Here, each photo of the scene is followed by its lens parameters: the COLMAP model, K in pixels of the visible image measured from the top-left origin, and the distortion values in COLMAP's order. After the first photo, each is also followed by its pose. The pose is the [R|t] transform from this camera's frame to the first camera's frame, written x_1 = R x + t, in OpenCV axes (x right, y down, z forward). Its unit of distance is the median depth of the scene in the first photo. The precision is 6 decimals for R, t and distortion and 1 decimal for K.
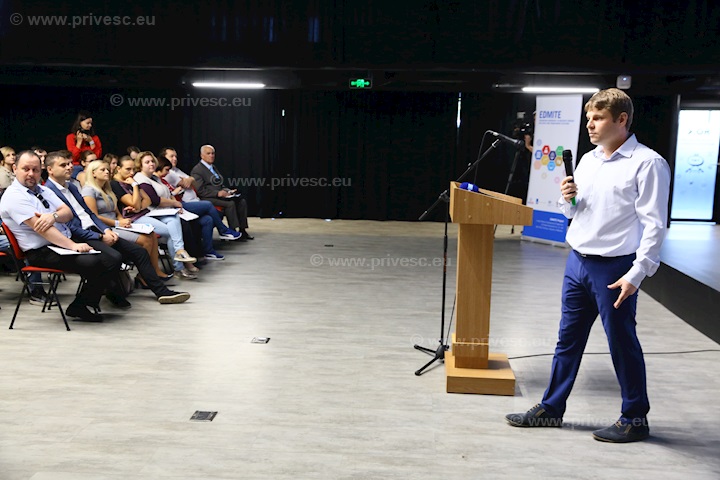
lens RADIAL K [[728.8, 0, 359.8], [0, 728.8, 236.1], [0, 0, 1]] dist [0.011165, 0.000000]
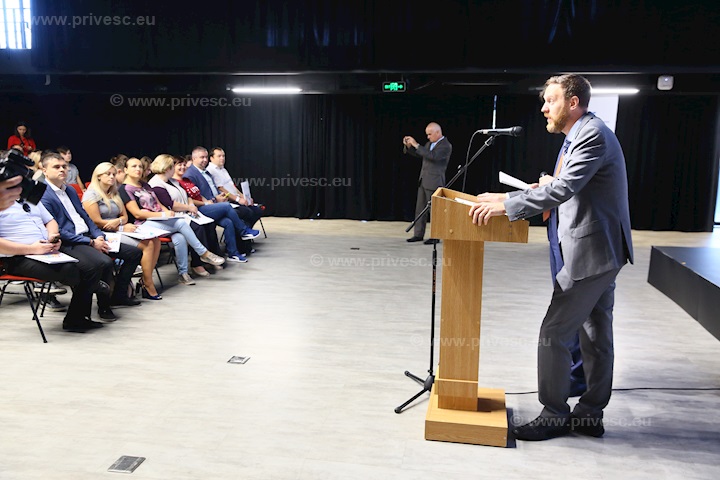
lens RADIAL K [[648.9, 0, 359.8], [0, 648.9, 237.1], [0, 0, 1]] dist [-0.015151, 0.009294]
pose [[0.994730, 0.009167, -0.102116, 0.096850], [-0.008138, 0.999912, 0.010488, -0.021188], [0.102204, -0.009602, 0.994717, 0.205897]]
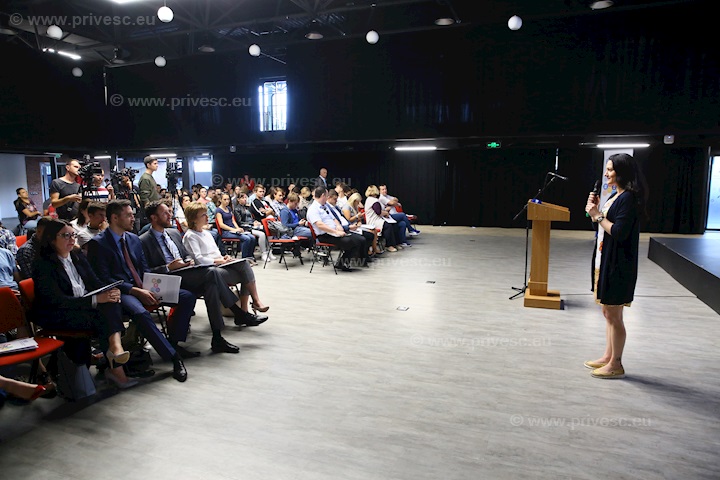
lens RADIAL K [[490.9, 0, 360.1], [0, 490.9, 240.4], [0, 0, 1]] dist [-0.067739, 0.005985]
pose [[0.959296, 0.013535, -0.282079, 0.051359], [-0.016195, 0.999844, -0.007100, 0.043531], [0.281939, 0.011379, 0.959365, -0.309286]]
